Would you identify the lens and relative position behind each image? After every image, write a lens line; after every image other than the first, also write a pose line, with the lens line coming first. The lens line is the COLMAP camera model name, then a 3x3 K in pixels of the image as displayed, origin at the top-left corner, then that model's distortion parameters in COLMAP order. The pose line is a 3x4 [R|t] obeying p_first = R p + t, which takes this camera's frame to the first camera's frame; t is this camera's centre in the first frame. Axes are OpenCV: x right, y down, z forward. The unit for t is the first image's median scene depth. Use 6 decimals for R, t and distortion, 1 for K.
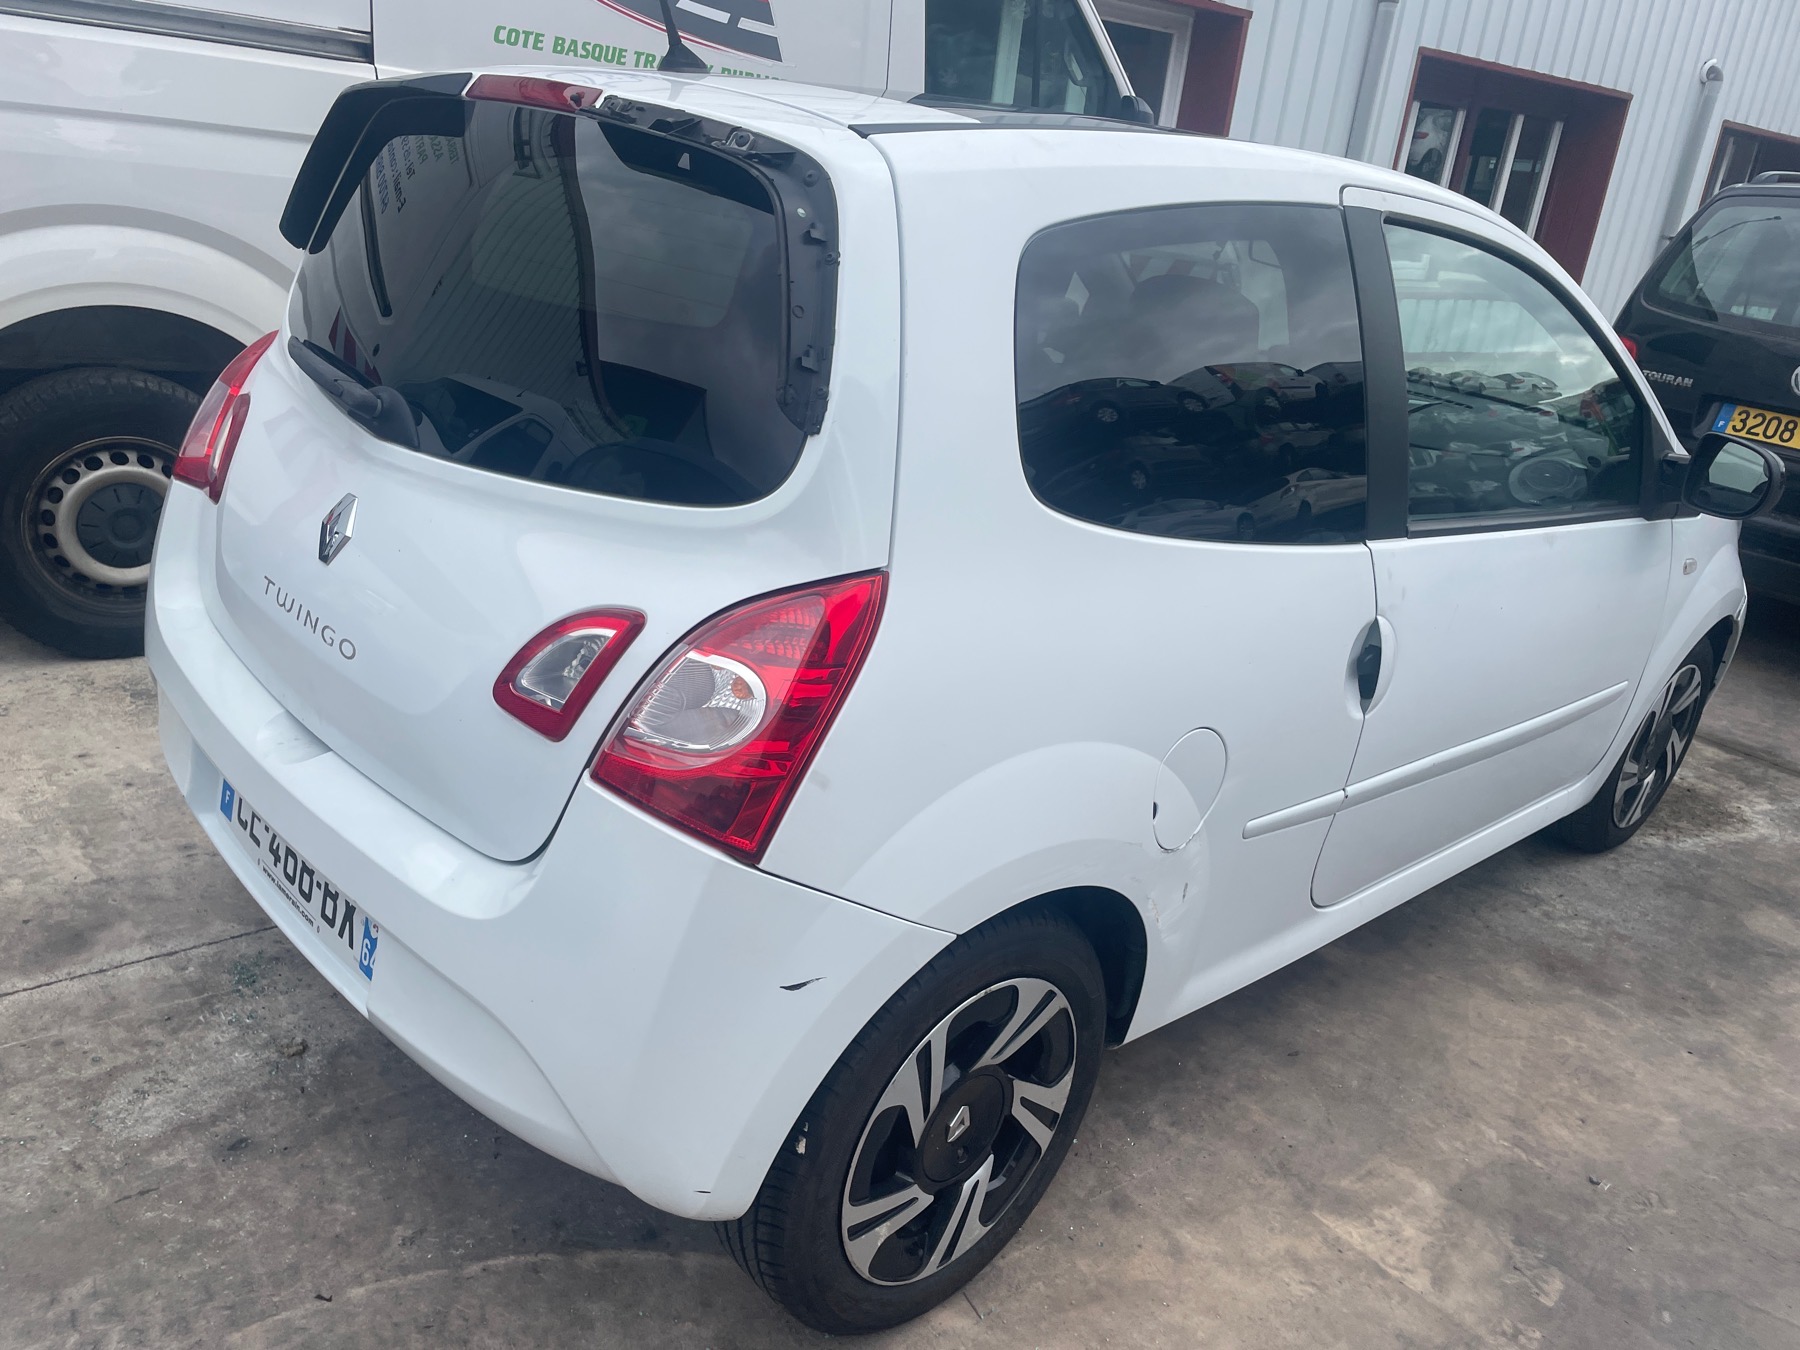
lens RADIAL K [[1331.0, 0, 906.6], [0, 1331.0, 678.2], [0, 0, 1]] dist [0.076074, -0.101324]
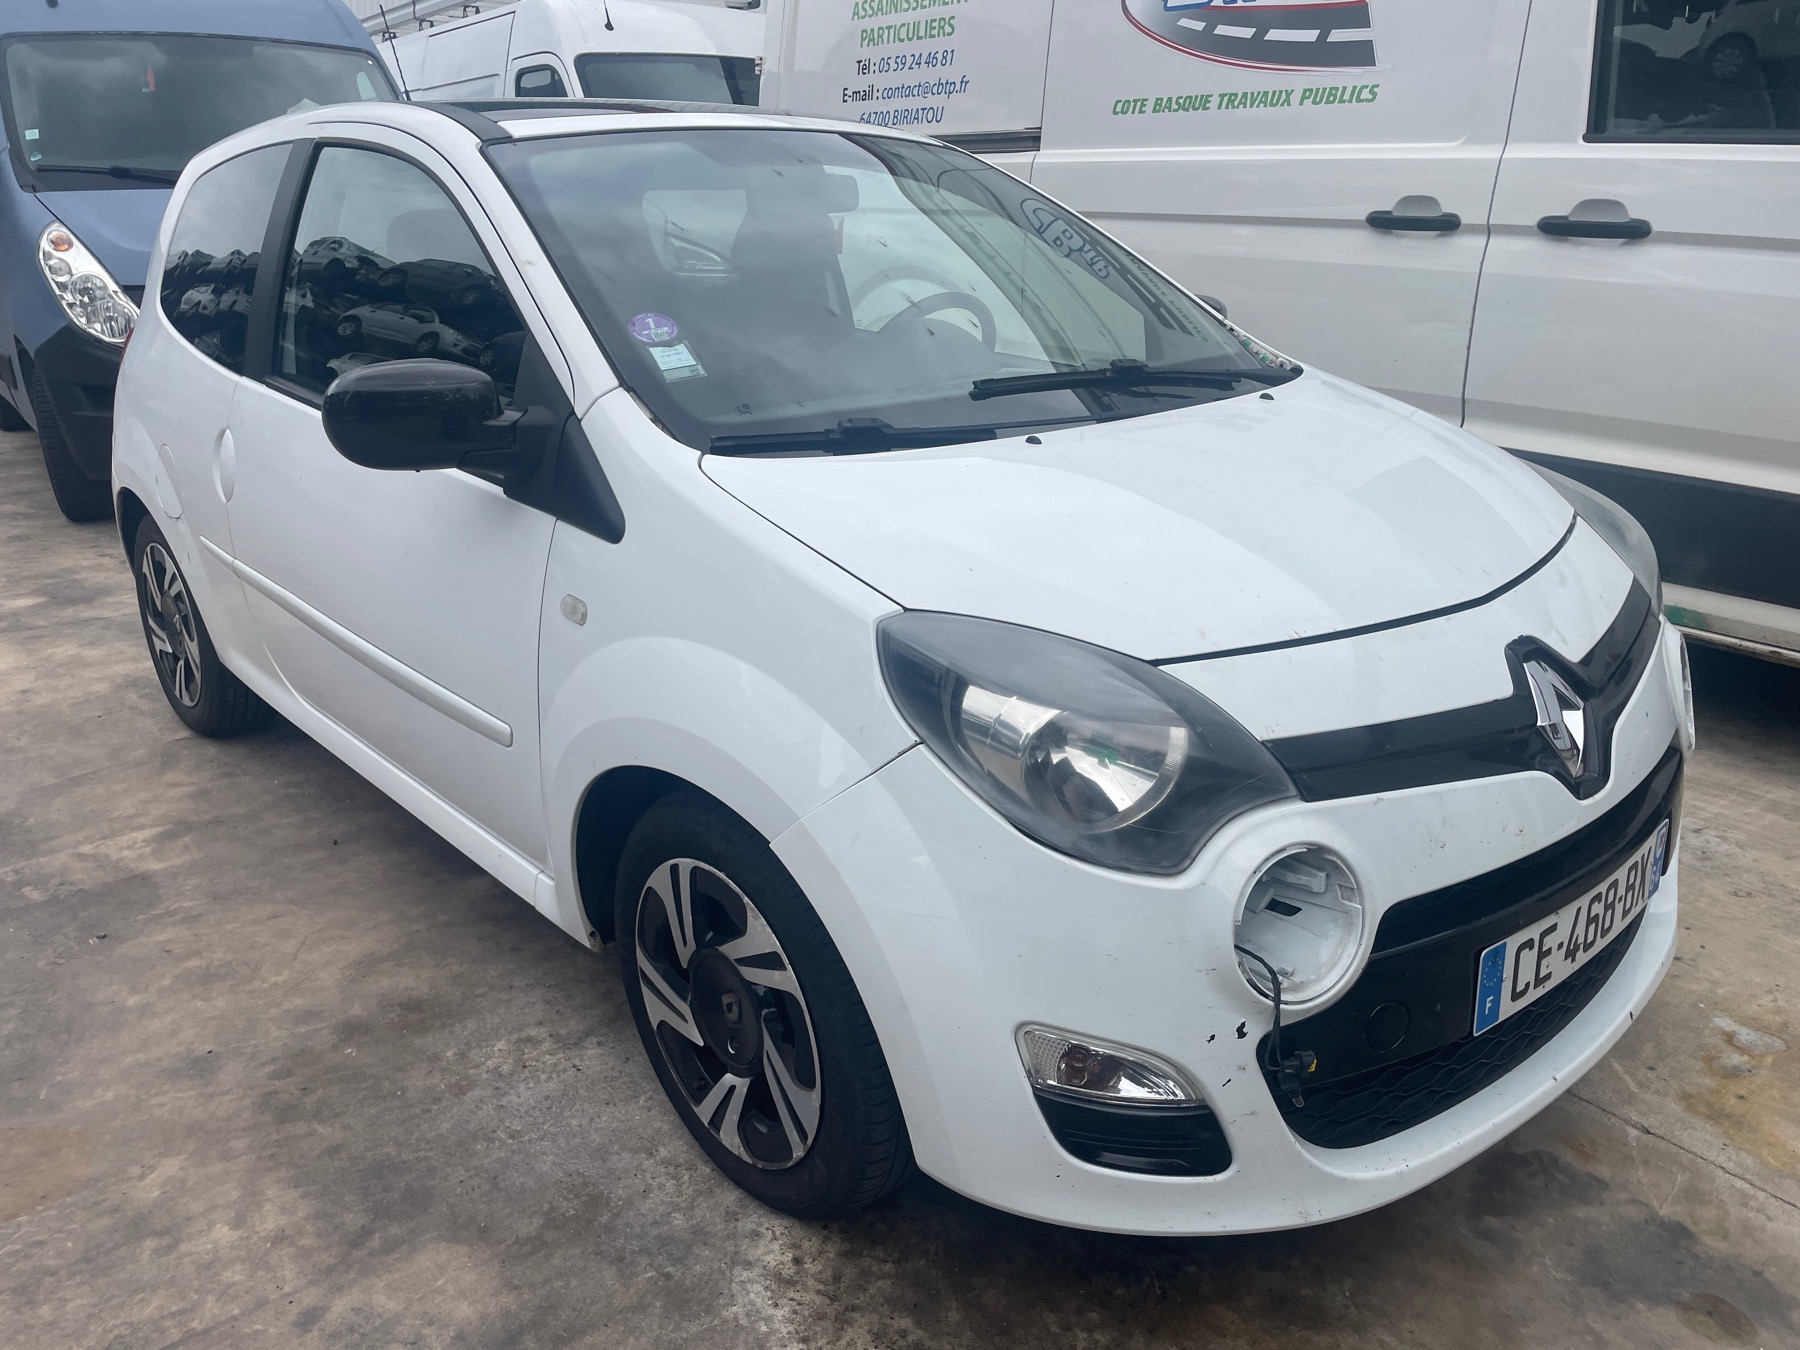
lens RADIAL K [[1236.0, 0, 900.0], [0, 1236.0, 675.0], [0, 0, 1]] dist [0.008873, 0.001600]
pose [[0.030392, 0.256669, -0.966021, 1.265938], [-0.336986, 0.912516, 0.231851, -0.286315], [0.941019, 0.318489, 0.114227, 1.197243]]
